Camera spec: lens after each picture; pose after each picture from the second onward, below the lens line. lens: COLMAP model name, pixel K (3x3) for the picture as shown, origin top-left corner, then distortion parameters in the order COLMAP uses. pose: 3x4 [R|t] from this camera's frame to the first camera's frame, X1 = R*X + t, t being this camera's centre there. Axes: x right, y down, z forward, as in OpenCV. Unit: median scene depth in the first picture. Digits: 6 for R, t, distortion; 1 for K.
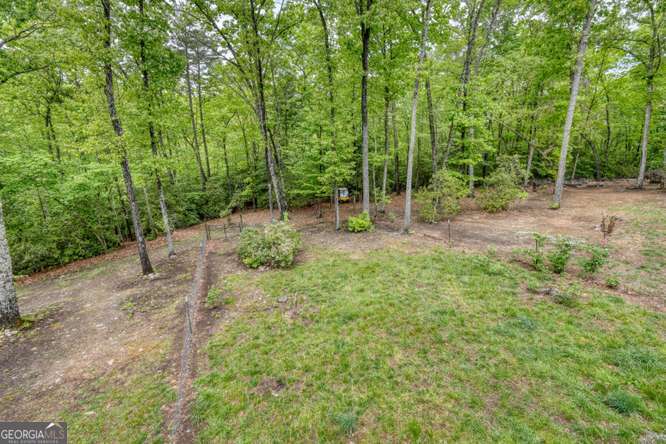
lens RADIAL K [[279.8, 0, 333.7], [0, 279.8, 220.8], [0, 0, 1]] dist [-0.006584, 0.002661]
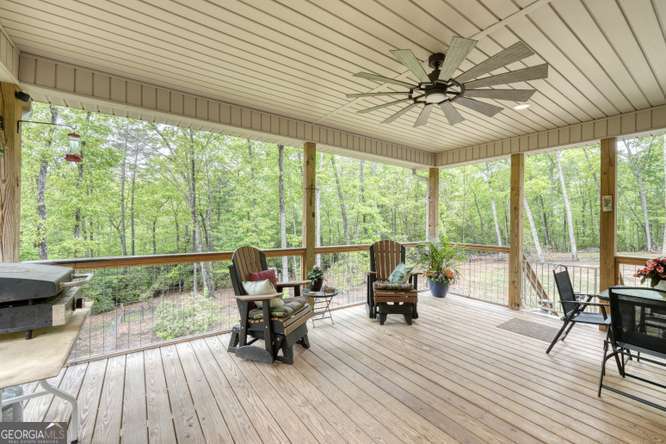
lens RADIAL K [[279.8, 0, 333.4], [0, 279.8, 222.6], [0, 0, 1]] dist [-0.006584, 0.002661]
pose [[0.979001, 0.004079, 0.203813, 0.046142], [0.053375, 0.959791, -0.275593, 0.027359], [-0.196742, 0.280684, 0.939419, -0.098648]]
